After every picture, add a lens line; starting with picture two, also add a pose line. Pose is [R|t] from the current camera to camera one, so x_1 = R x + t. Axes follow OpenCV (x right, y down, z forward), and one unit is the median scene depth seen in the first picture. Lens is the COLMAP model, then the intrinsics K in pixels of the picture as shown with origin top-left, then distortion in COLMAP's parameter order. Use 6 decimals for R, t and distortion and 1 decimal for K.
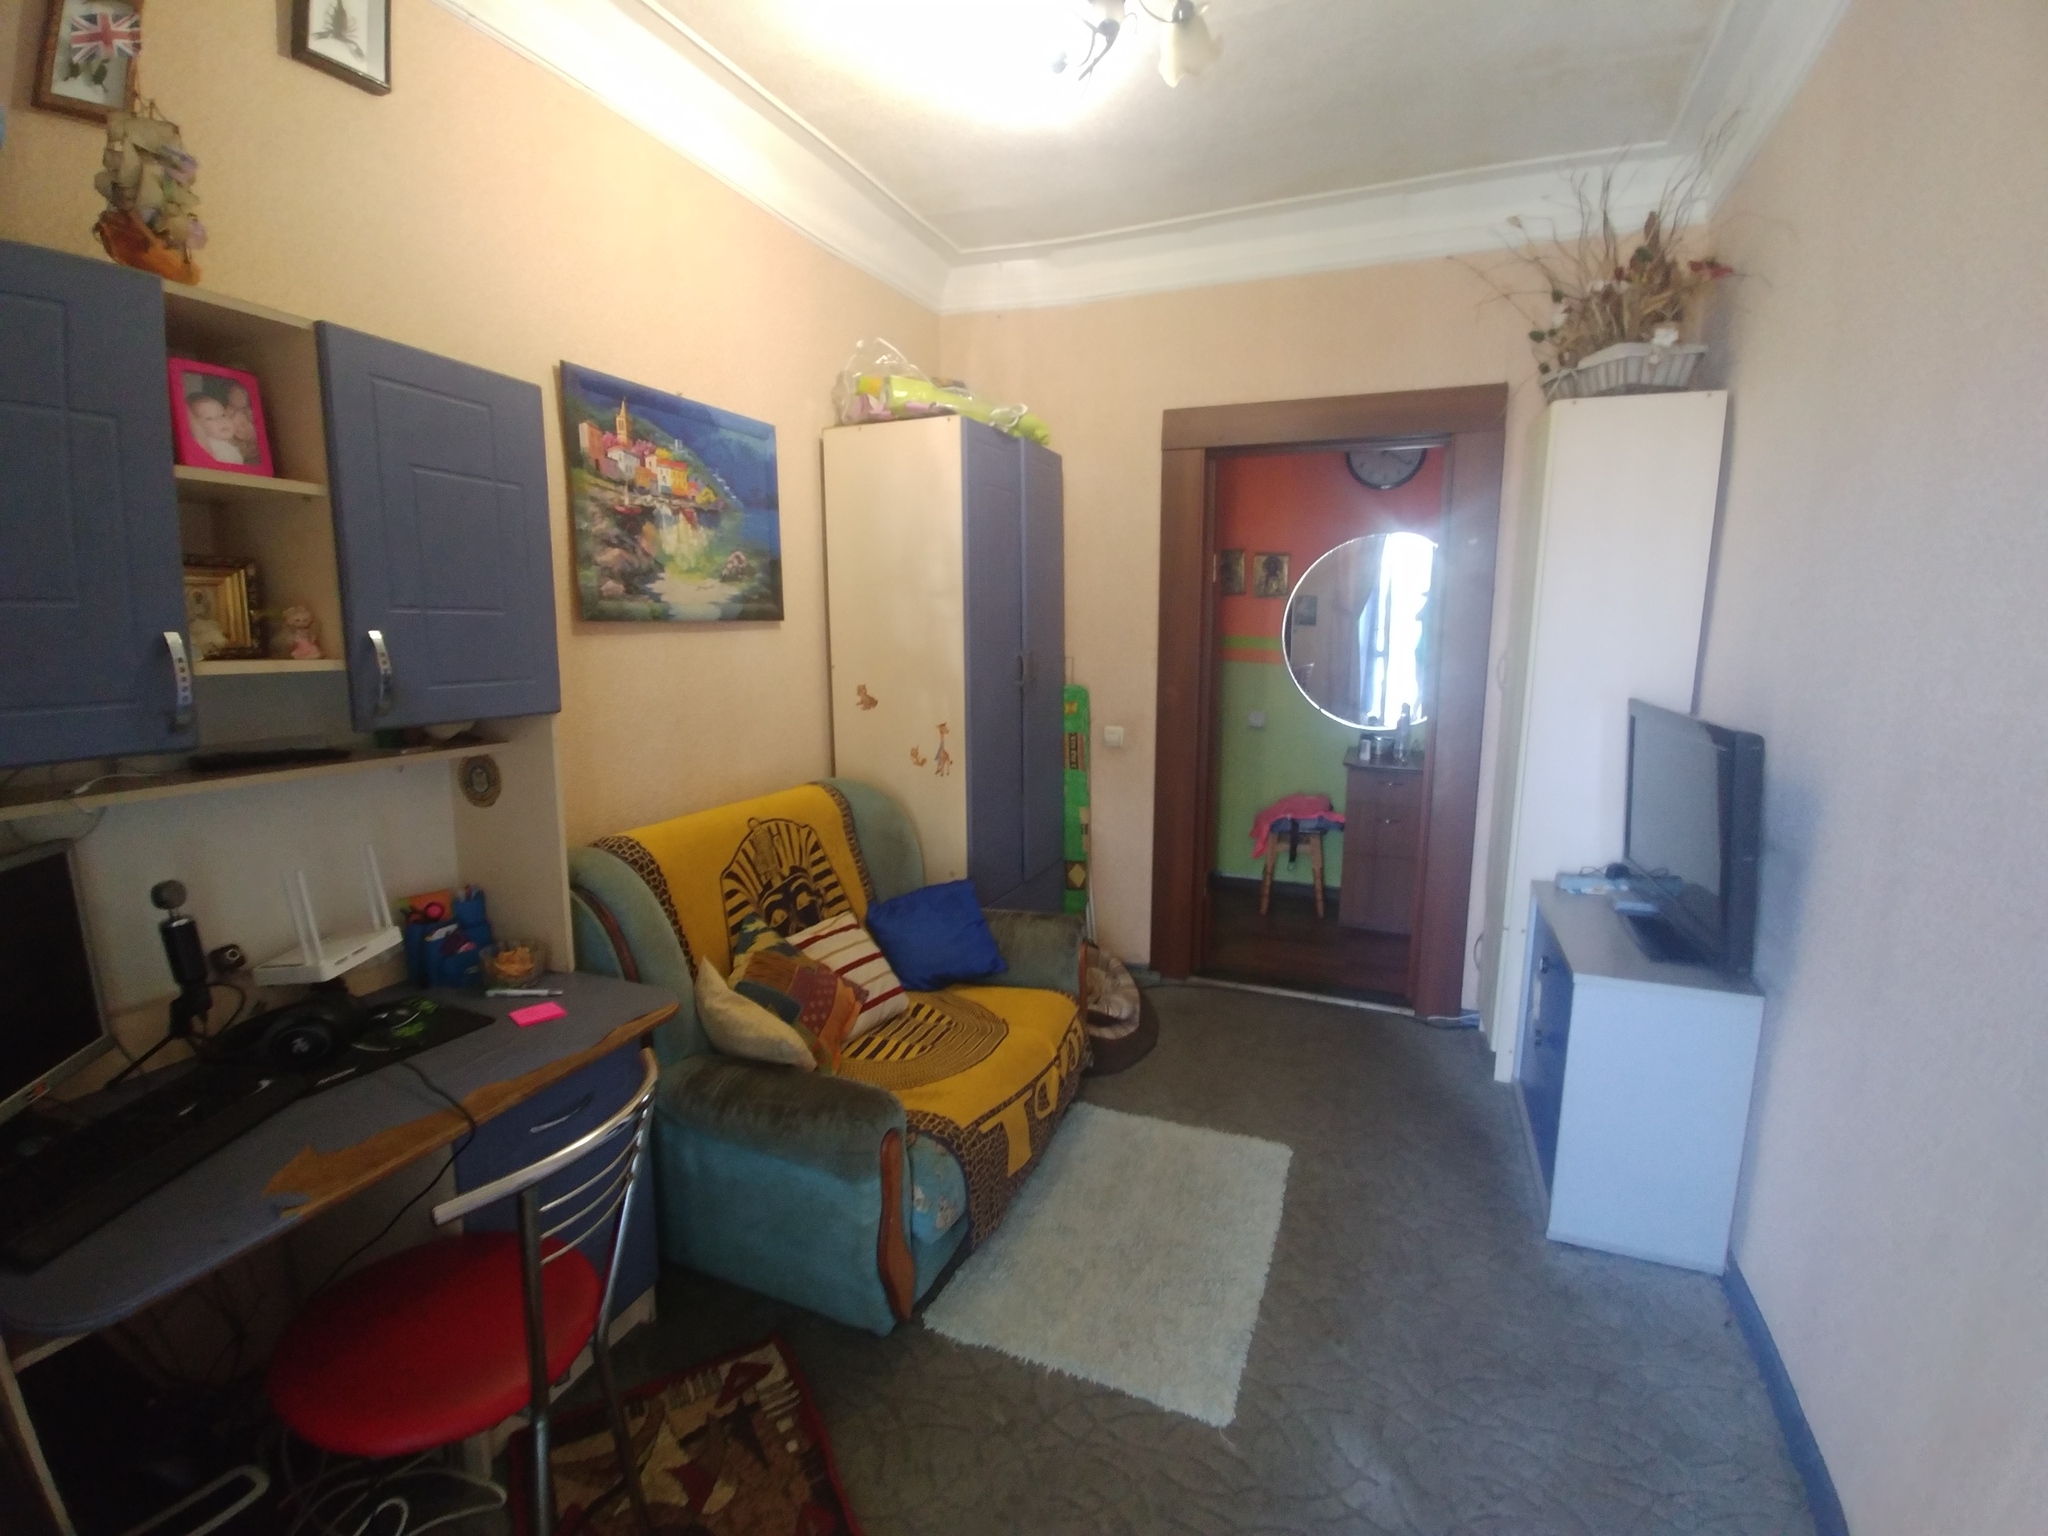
lens RADIAL K [[891.8, 0, 1025.6], [0, 891.8, 749.7], [0, 0, 1]] dist [-0.032416, 0.010417]
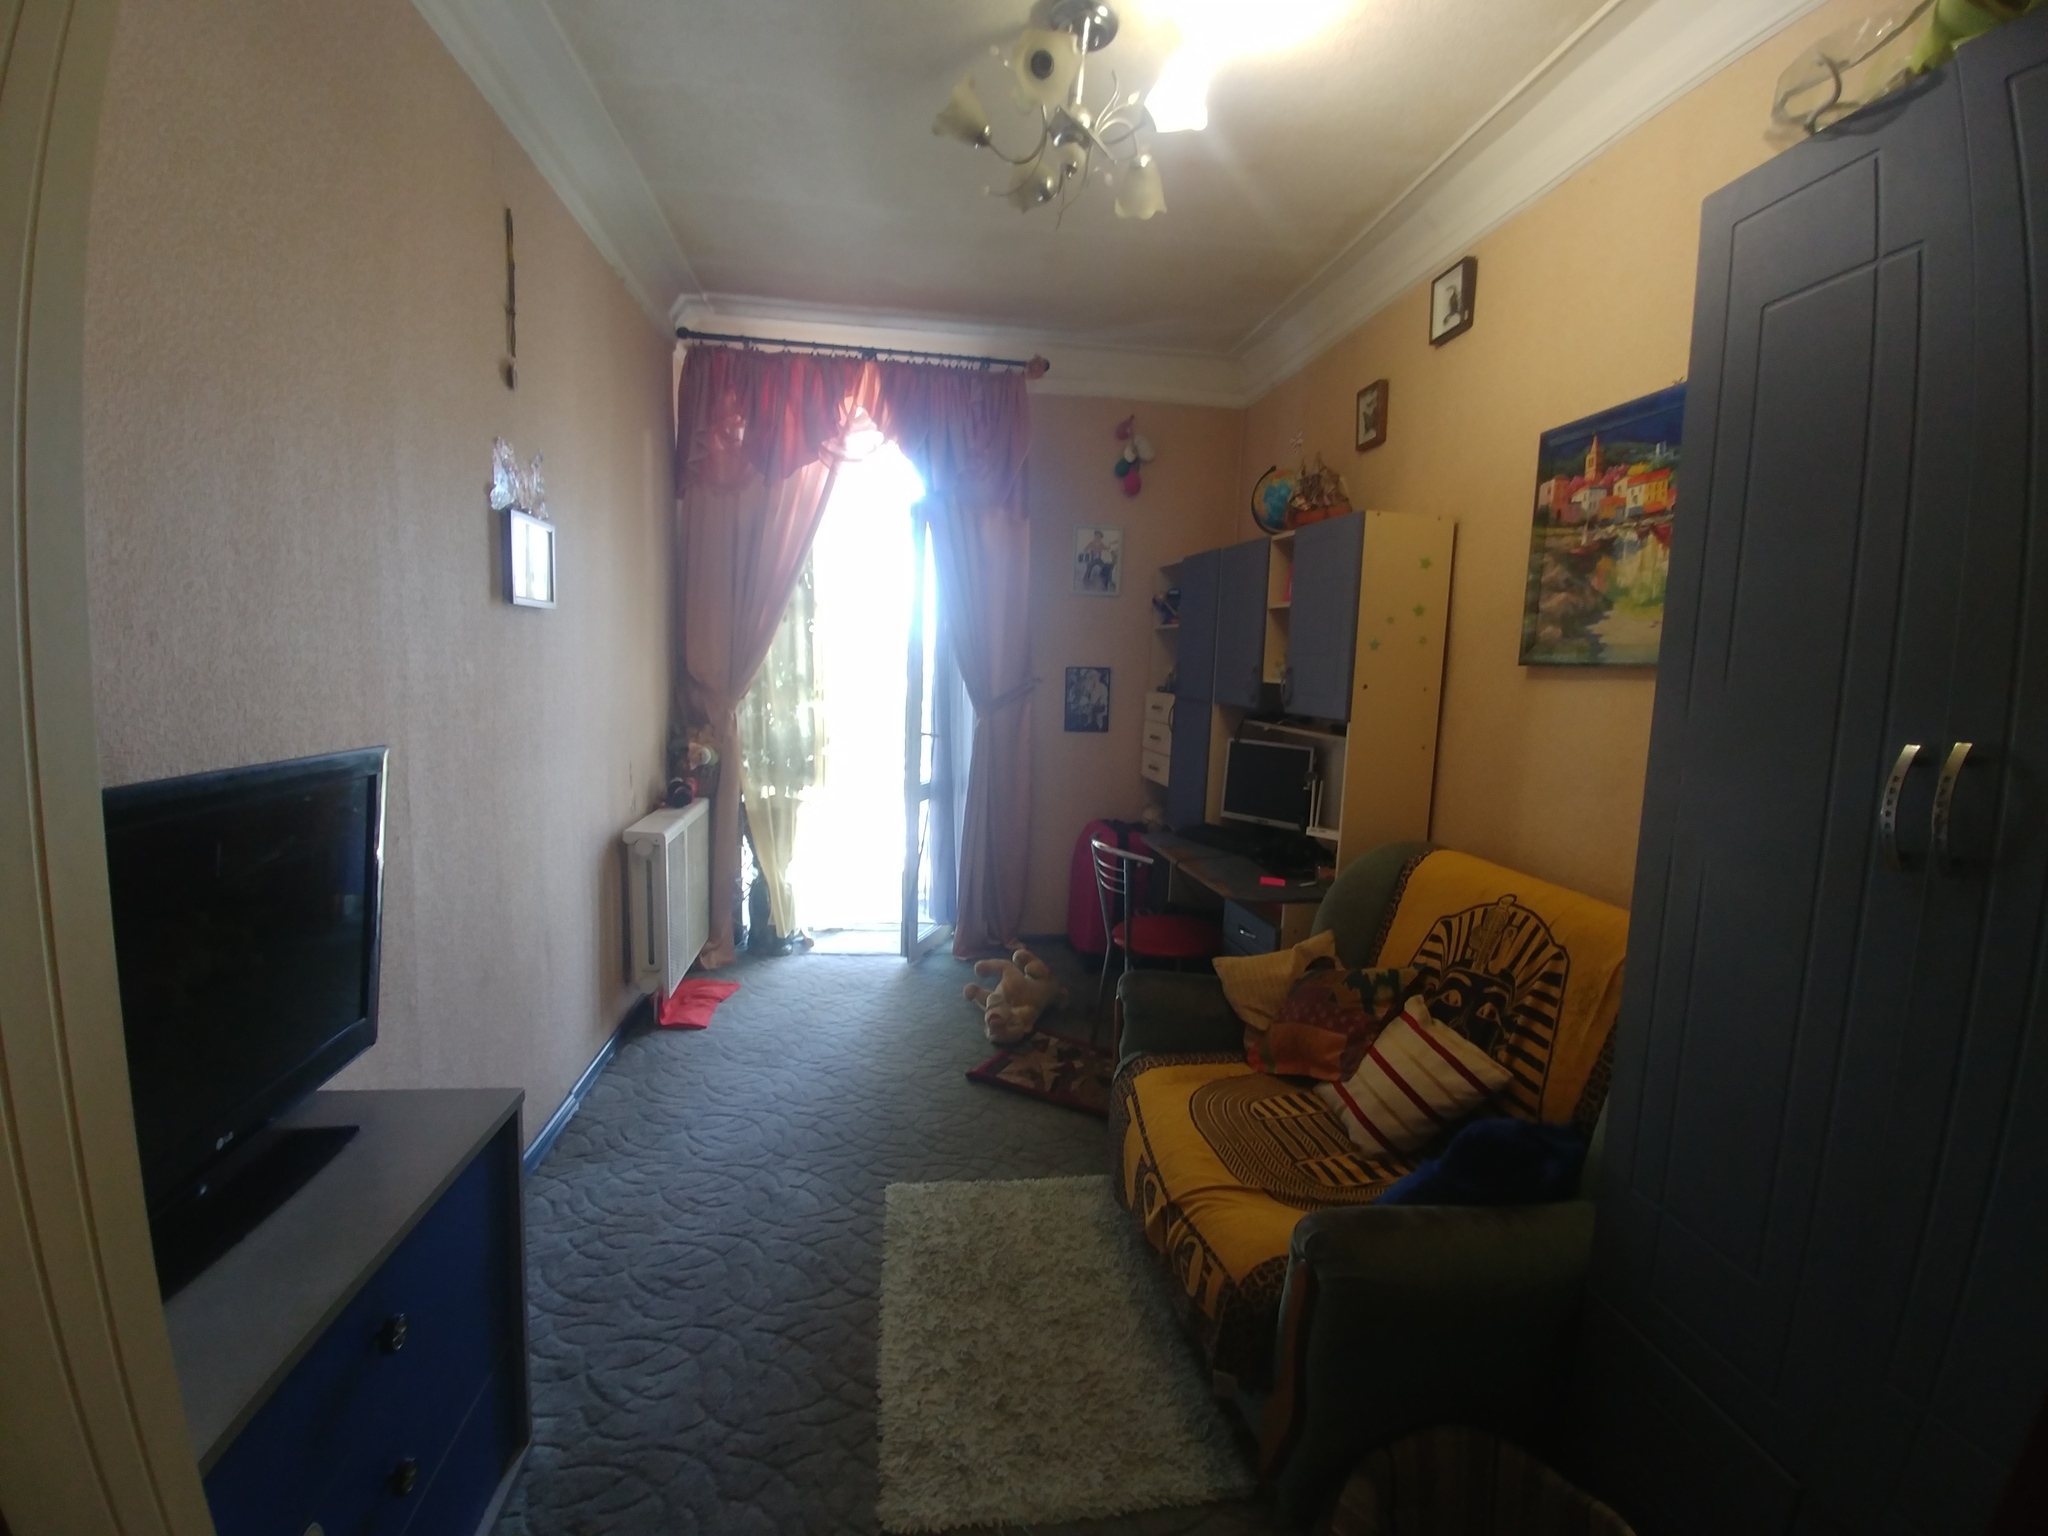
lens RADIAL K [[891.8, 0, 1025.6], [0, 891.8, 749.7], [0, 0, 1]] dist [-0.032416, 0.010417]
pose [[-0.856482, 0.011221, -0.516055, 0.545394], [-0.111971, 0.971919, 0.206968, -0.187375], [0.503886, 0.235048, -0.831175, 1.507774]]
